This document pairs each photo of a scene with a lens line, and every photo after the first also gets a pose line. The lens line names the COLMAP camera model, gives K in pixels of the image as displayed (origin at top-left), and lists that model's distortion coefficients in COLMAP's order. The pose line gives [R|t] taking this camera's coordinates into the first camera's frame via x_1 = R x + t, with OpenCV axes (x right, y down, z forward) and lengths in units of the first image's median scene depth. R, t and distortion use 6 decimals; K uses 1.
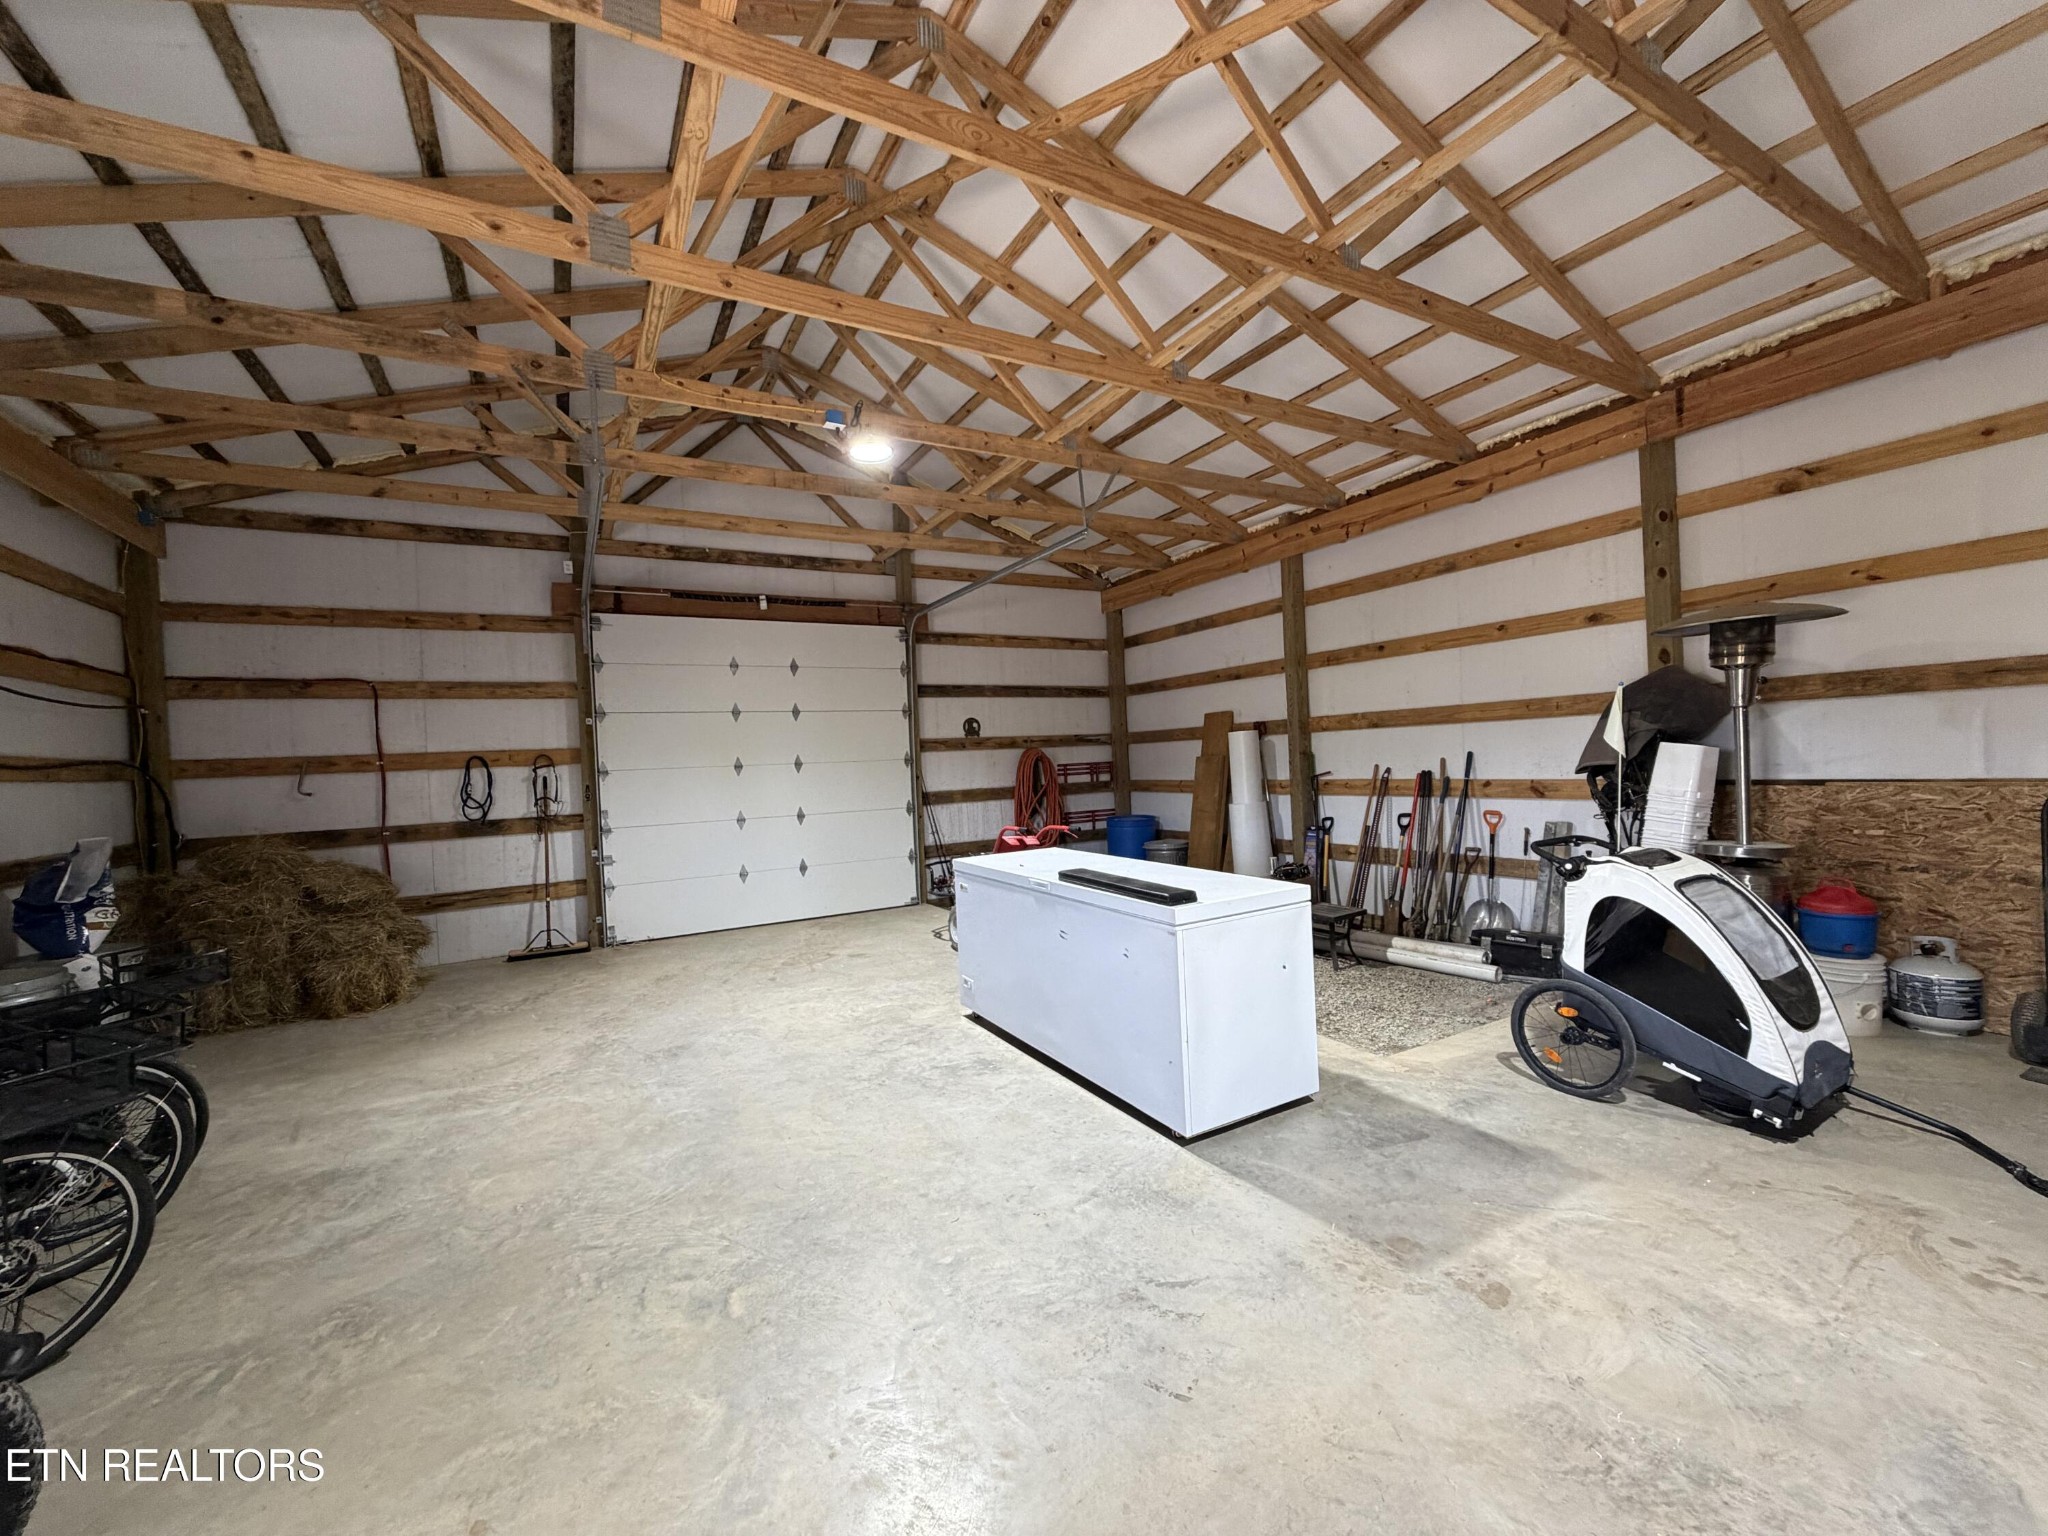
lens RADIAL K [[816.3, 0, 1018.4], [0, 816.3, 770.3], [0, 0, 1]] dist [-0.001123, -0.000256]
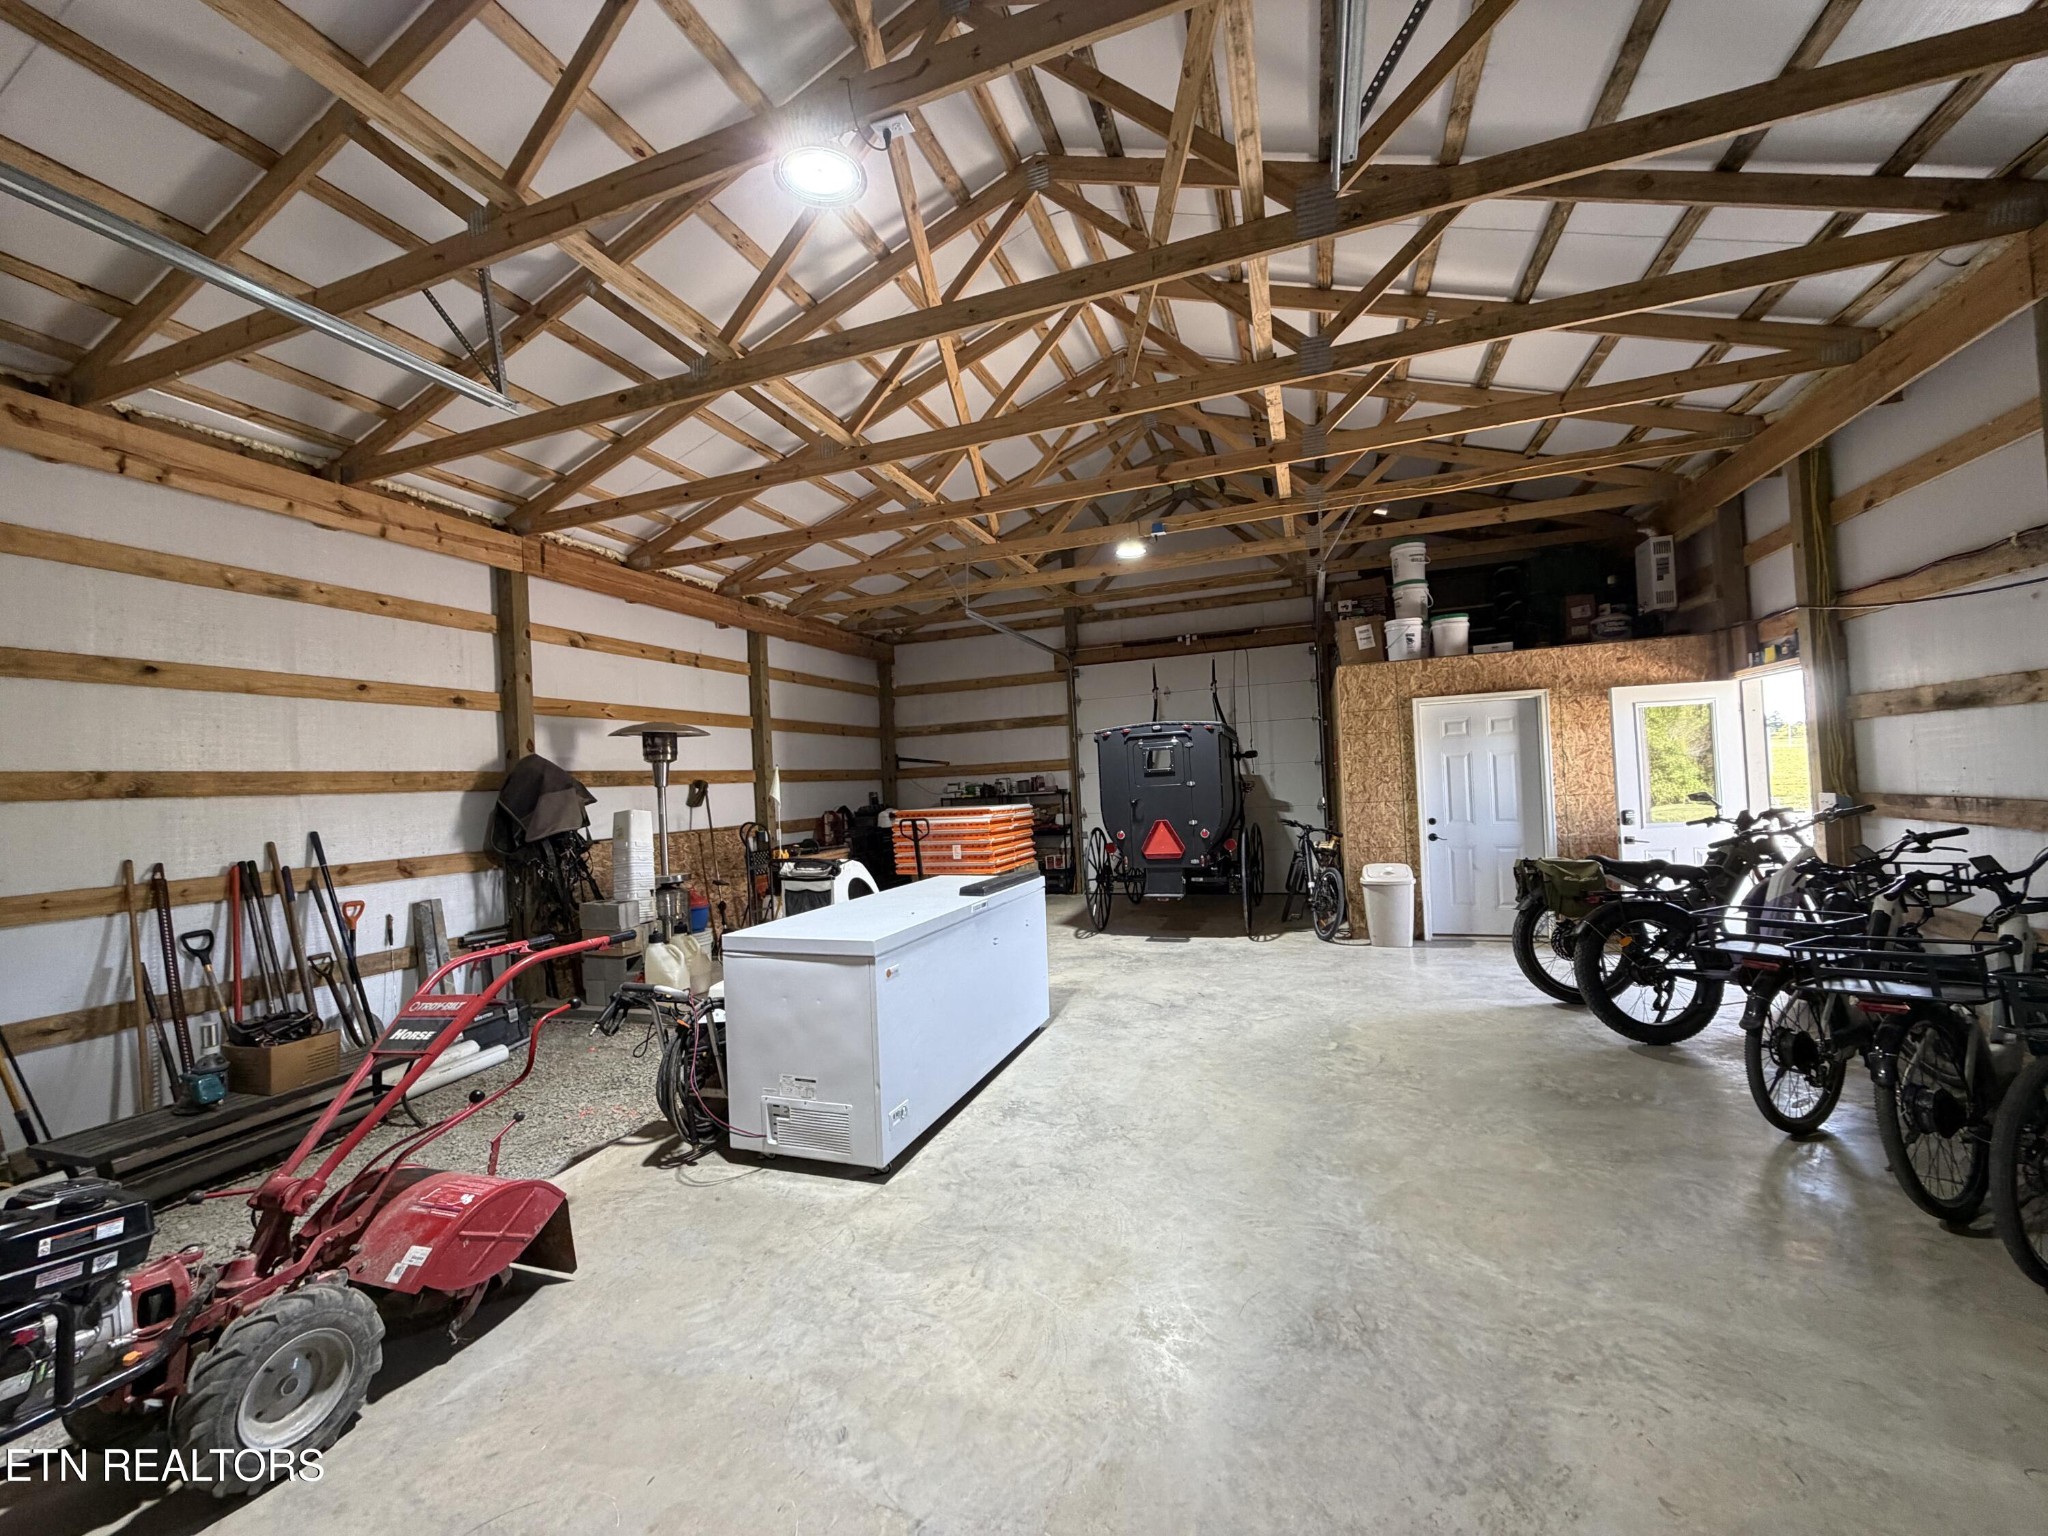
lens RADIAL K [[816.3, 0, 1014.7], [0, 816.3, 768.5], [0, 0, 1]] dist [-0.001123, -0.000256]
pose [[-0.652981, 0.089078, 0.752118, -0.668753], [0.085974, 0.995358, -0.043245, 0.011960], [-0.752479, 0.036425, -0.657608, 1.379192]]
